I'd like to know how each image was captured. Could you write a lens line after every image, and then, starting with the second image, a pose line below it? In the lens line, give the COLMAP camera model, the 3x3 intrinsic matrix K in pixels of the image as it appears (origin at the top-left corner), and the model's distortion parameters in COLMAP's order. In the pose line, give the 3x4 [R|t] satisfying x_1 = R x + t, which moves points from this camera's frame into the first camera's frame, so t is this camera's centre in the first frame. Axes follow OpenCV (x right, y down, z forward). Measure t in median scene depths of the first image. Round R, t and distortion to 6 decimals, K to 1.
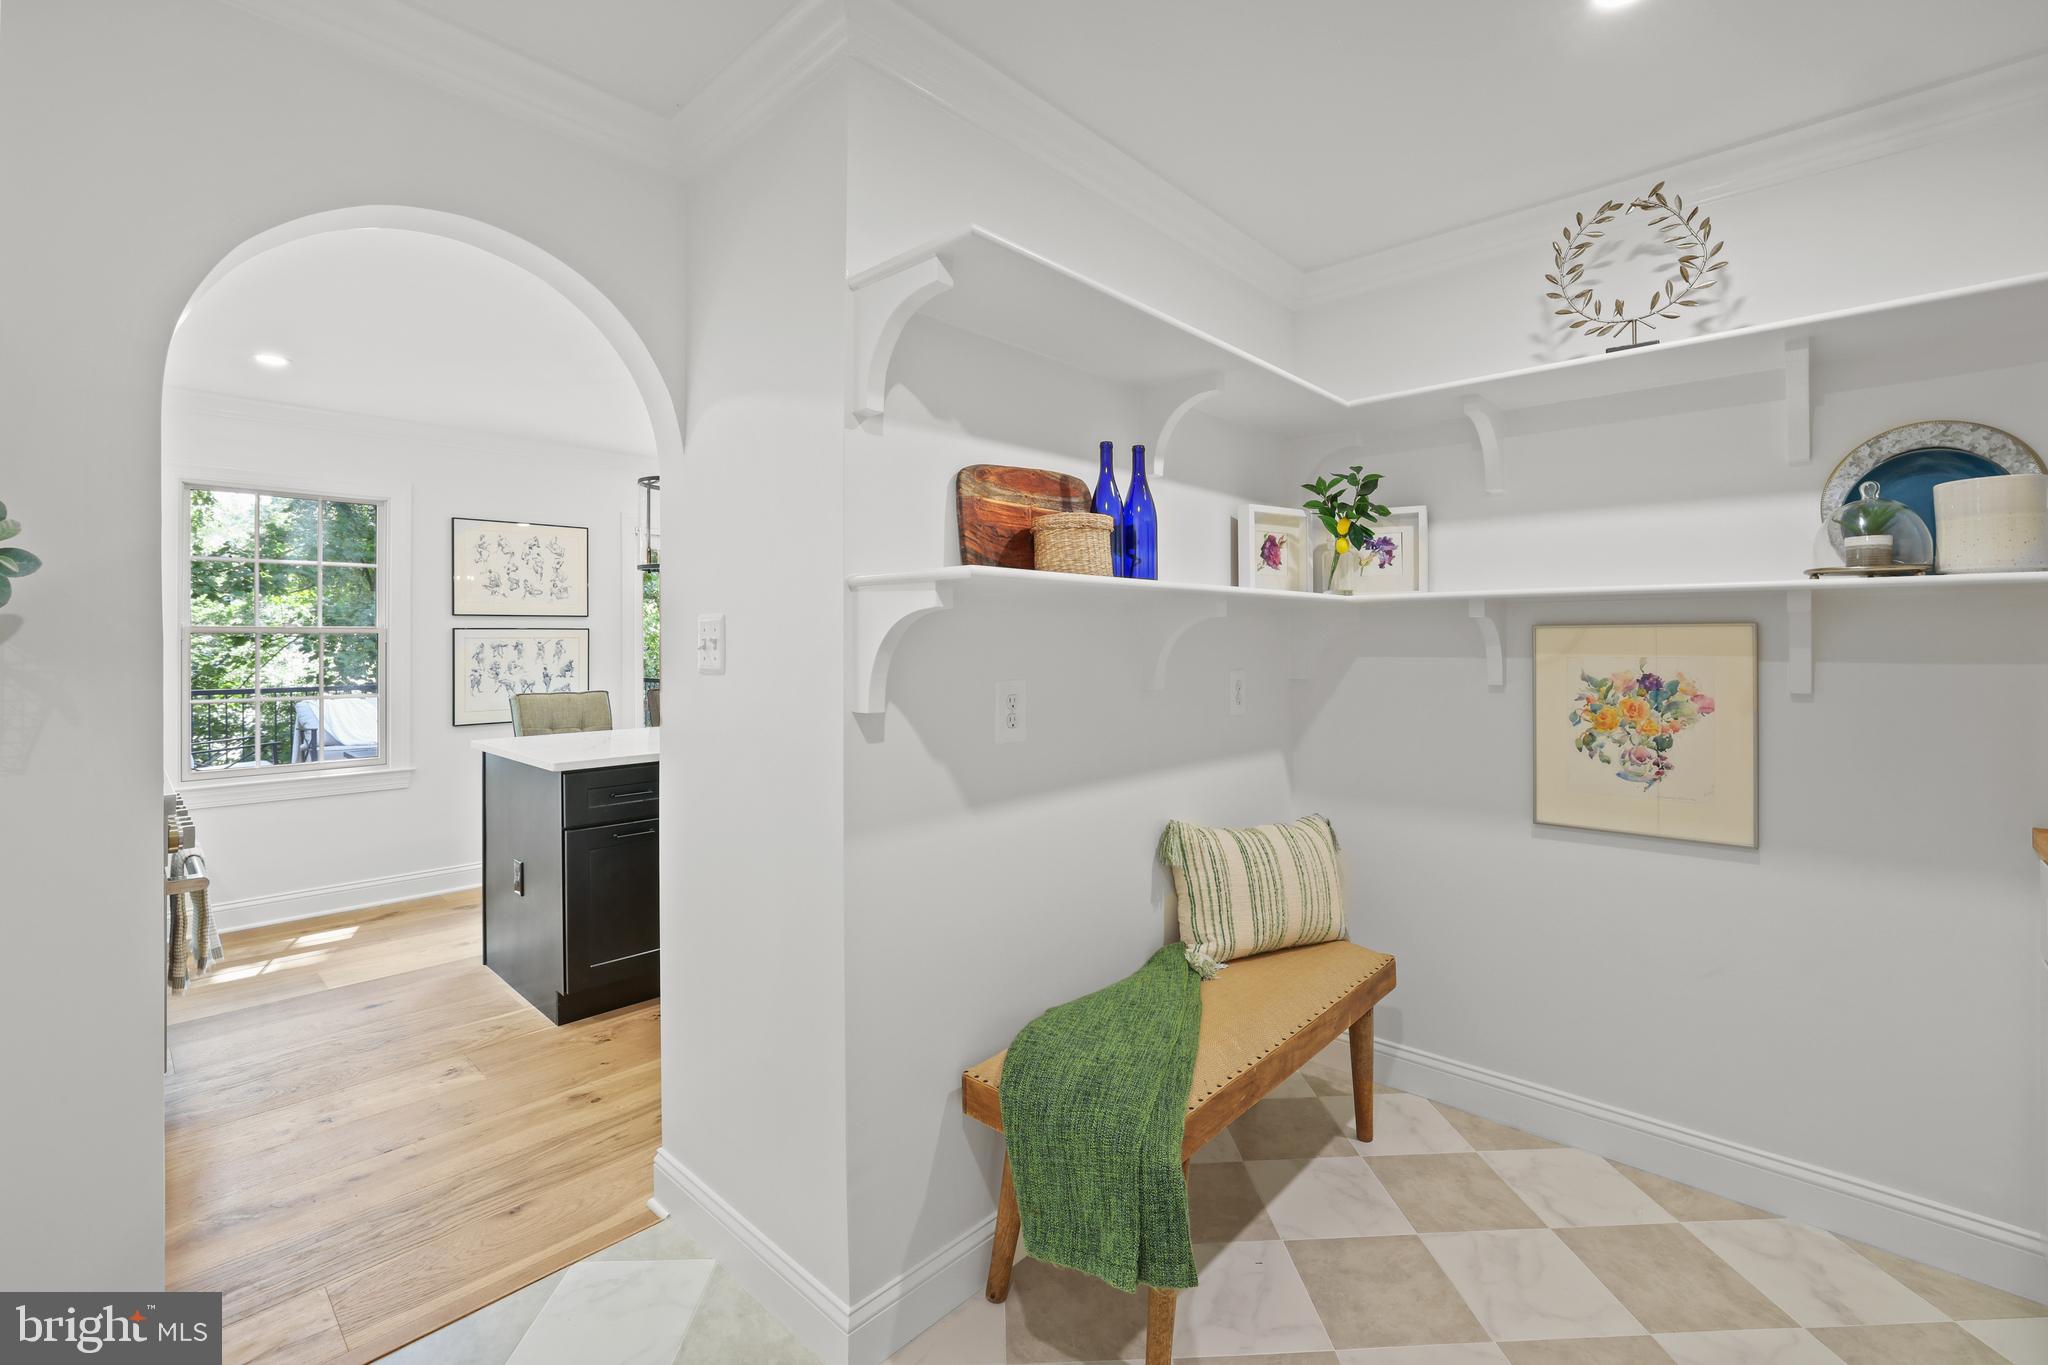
lens RADIAL K [[887.1, 0, 1030.6], [0, 887.1, 637.0], [0, 0, 1]] dist [0.000259, 0.000025]
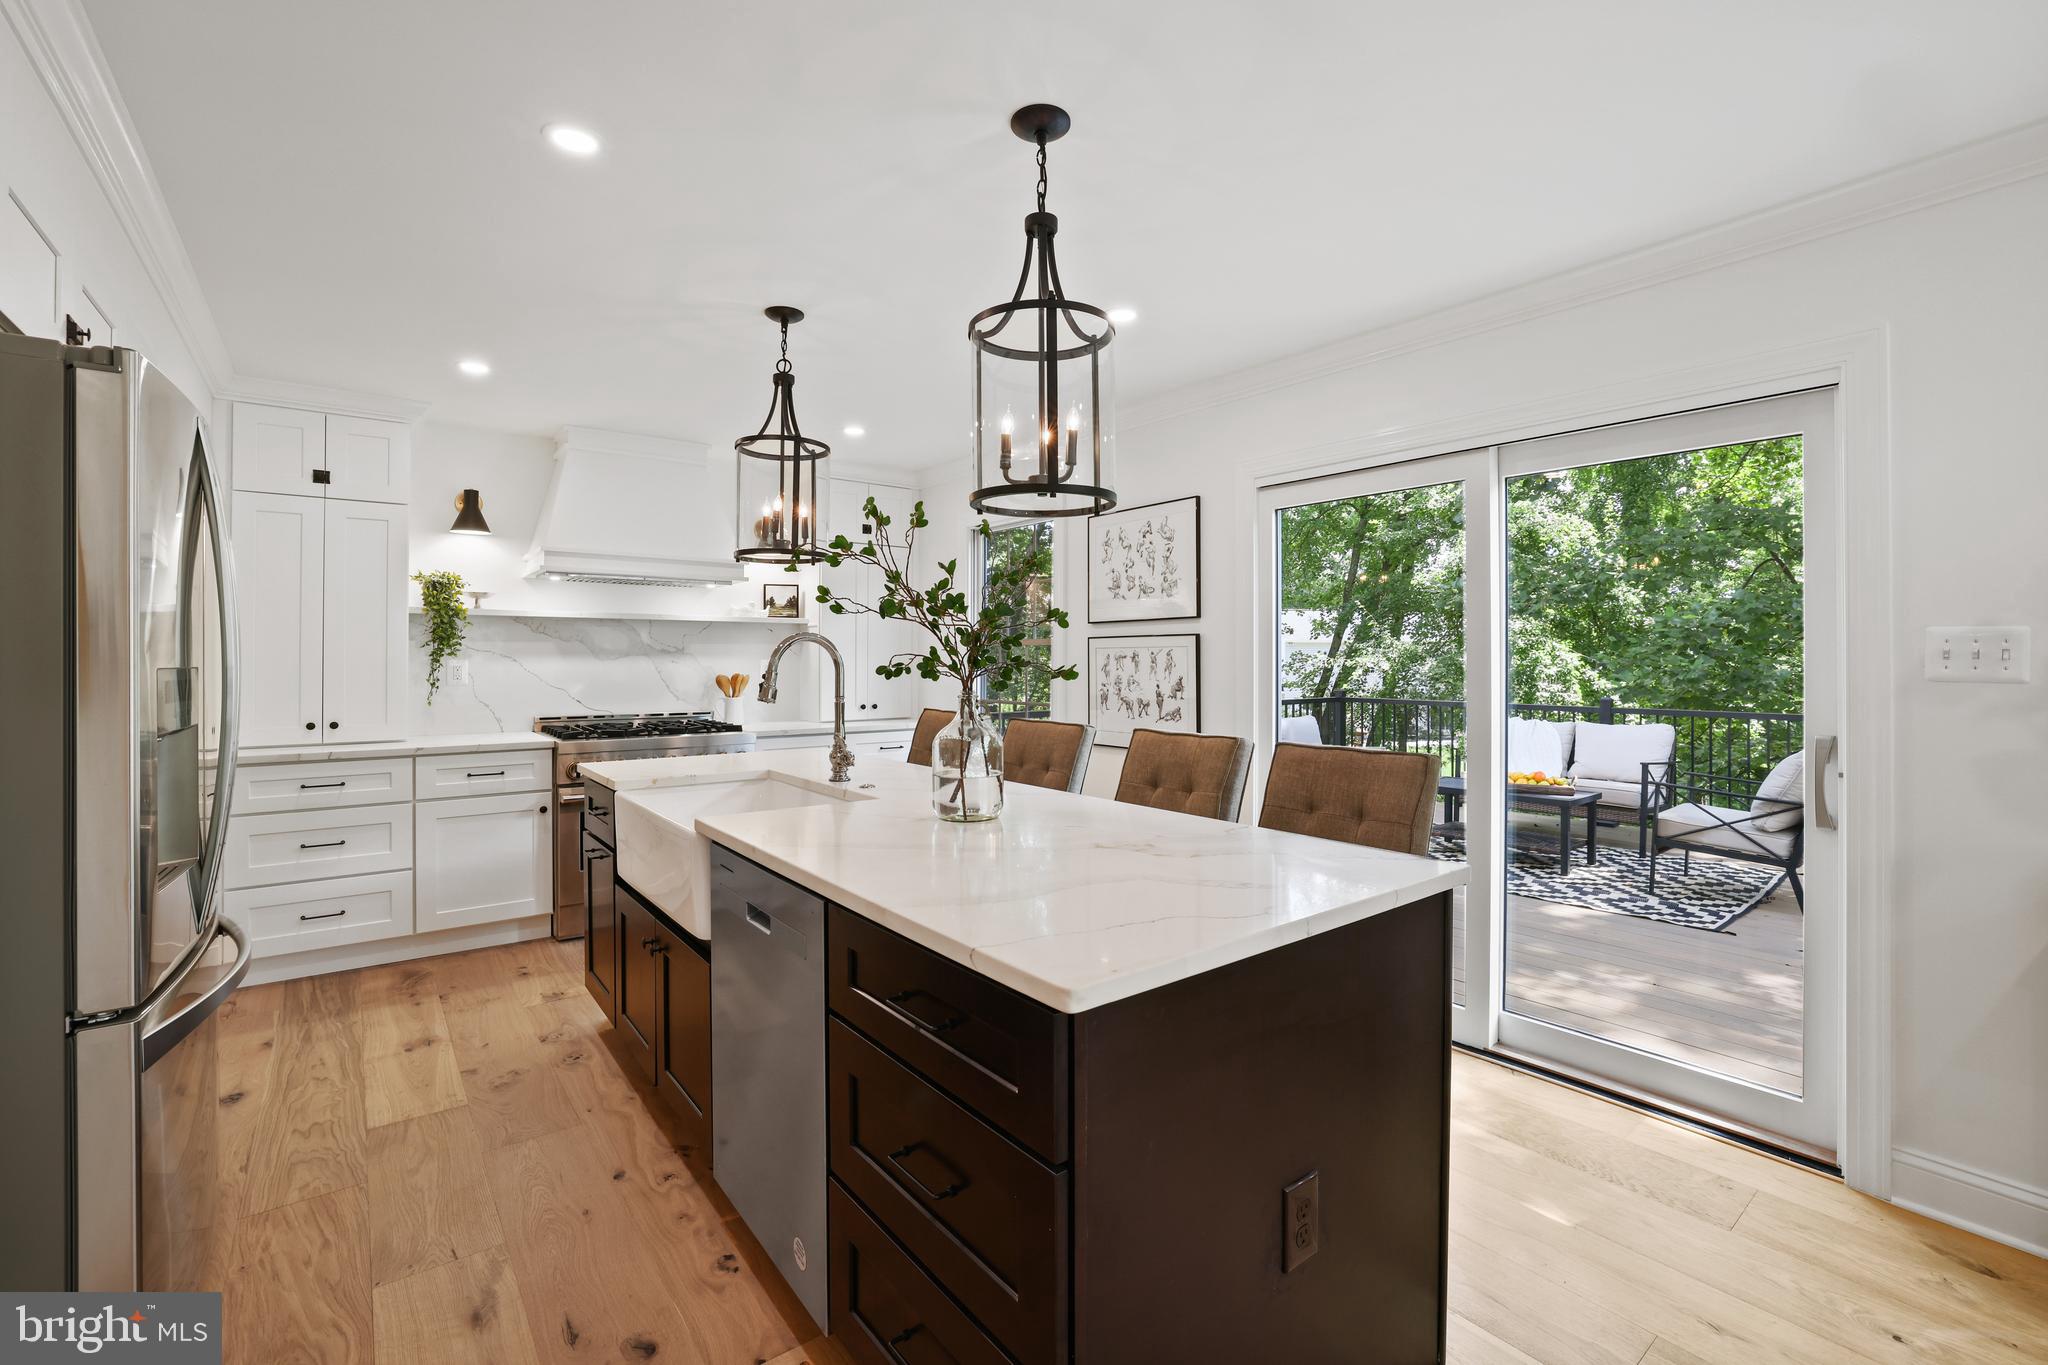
lens RADIAL K [[887.1, 0, 1030.9], [0, 887.1, 668.5], [0, 0, 1]] dist [0.000259, 0.000025]
pose [[-0.174367, 0.007923, -0.984649, 0.251825], [-0.003878, 0.999954, 0.008733, 0.013618], [0.984673, 0.005341, -0.174328, 1.041102]]
